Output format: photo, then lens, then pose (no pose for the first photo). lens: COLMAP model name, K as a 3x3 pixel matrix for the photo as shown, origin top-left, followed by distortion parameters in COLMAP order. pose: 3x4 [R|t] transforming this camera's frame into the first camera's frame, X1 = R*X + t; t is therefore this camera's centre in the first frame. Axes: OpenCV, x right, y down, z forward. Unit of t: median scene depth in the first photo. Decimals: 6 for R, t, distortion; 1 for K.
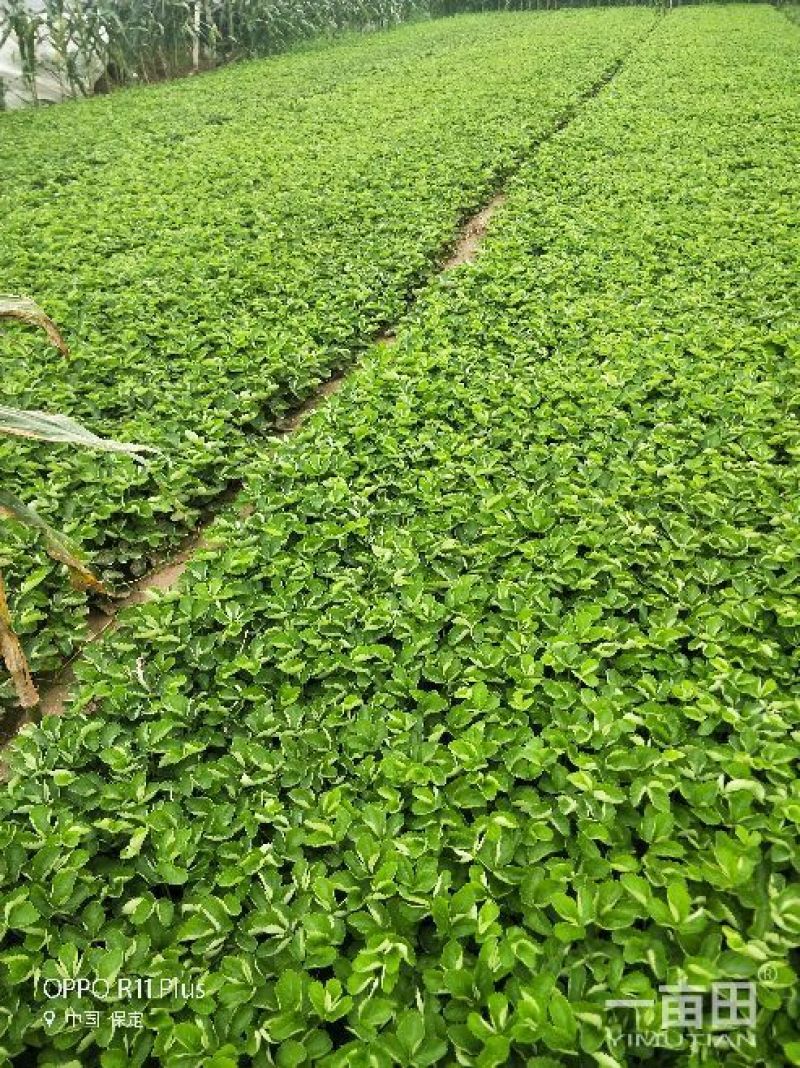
lens RADIAL K [[897.4, 0, 400.0], [0, 897.4, 534.0], [0, 0, 1]] dist [0.052980, -0.093074]
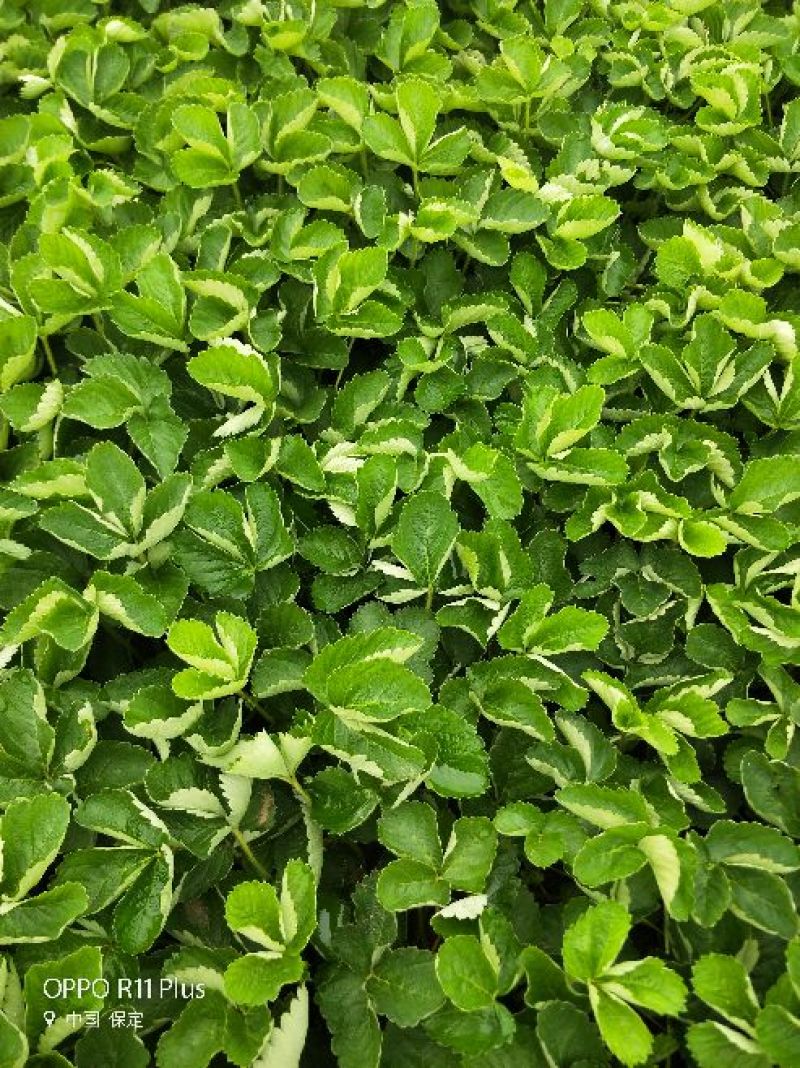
lens RADIAL K [[909.4, 0, 395.9], [0, 909.4, 536.1], [0, 0, 1]] dist [0.043085, -0.114249]
pose [[0.995588, -0.059488, 0.072563, 0.180871], [0.025703, 0.916659, 0.398843, 0.313574], [-0.090242, -0.395218, 0.914144, 0.315580]]
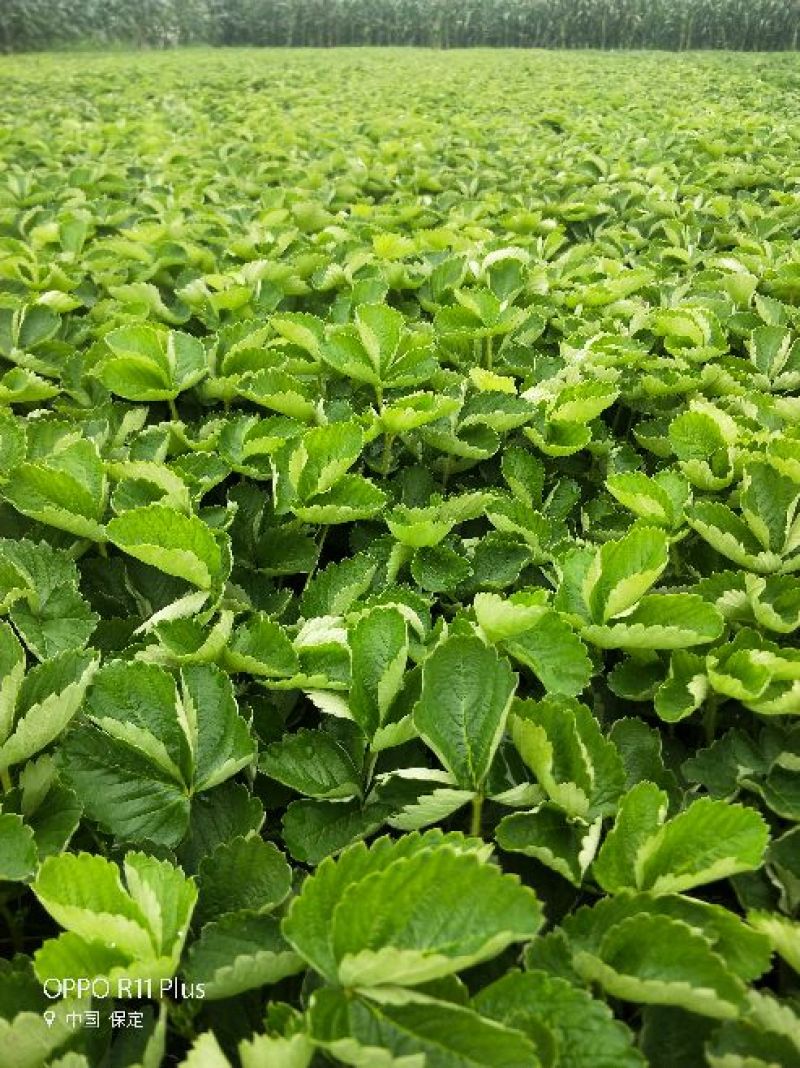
lens RADIAL K [[897.4, 0, 400.0], [0, 897.4, 534.0], [0, 0, 1]] dist [0.052980, -0.093074]
pose [[0.980233, -0.067304, 0.186049, 0.165753], [0.081967, 0.994011, -0.072271, 0.410442], [-0.180071, 0.086093, 0.979879, 0.399482]]
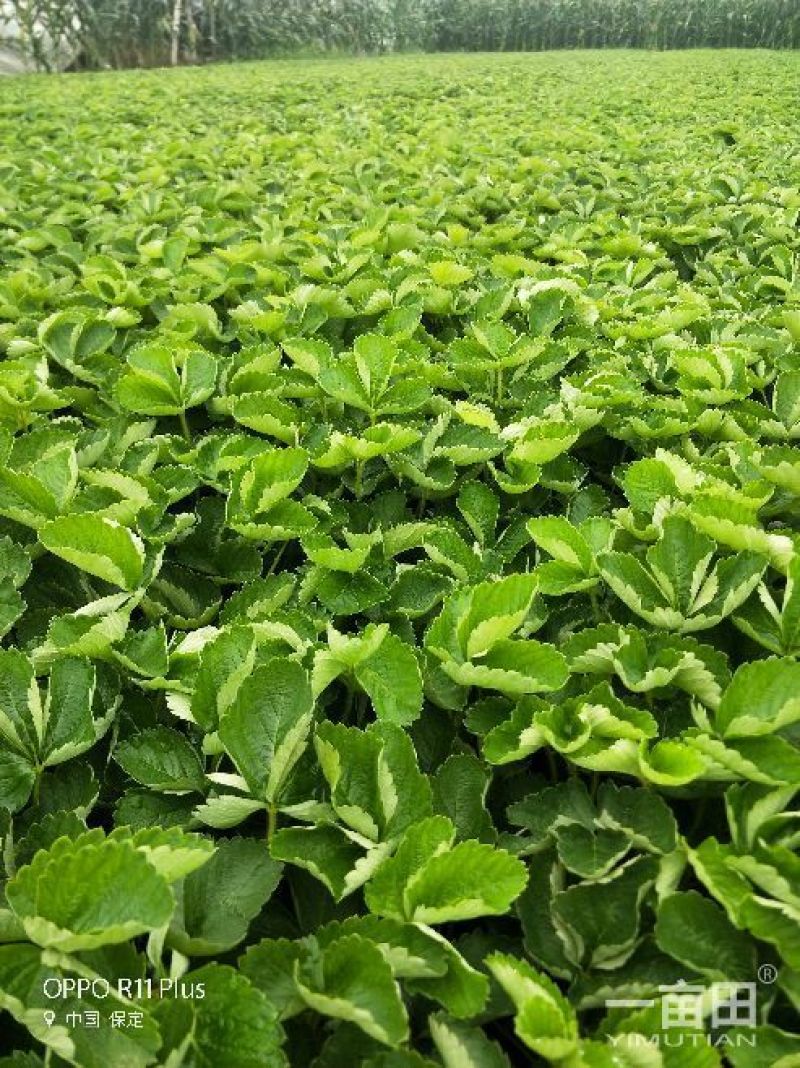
lens RADIAL K [[897.4, 0, 400.0], [0, 897.4, 534.0], [0, 0, 1]] dist [0.052980, -0.093074]
pose [[0.999780, 0.018556, -0.009756, 0.244702], [-0.019280, 0.996581, -0.080340, 0.406371], [0.008232, 0.080511, 0.996720, 0.374764]]
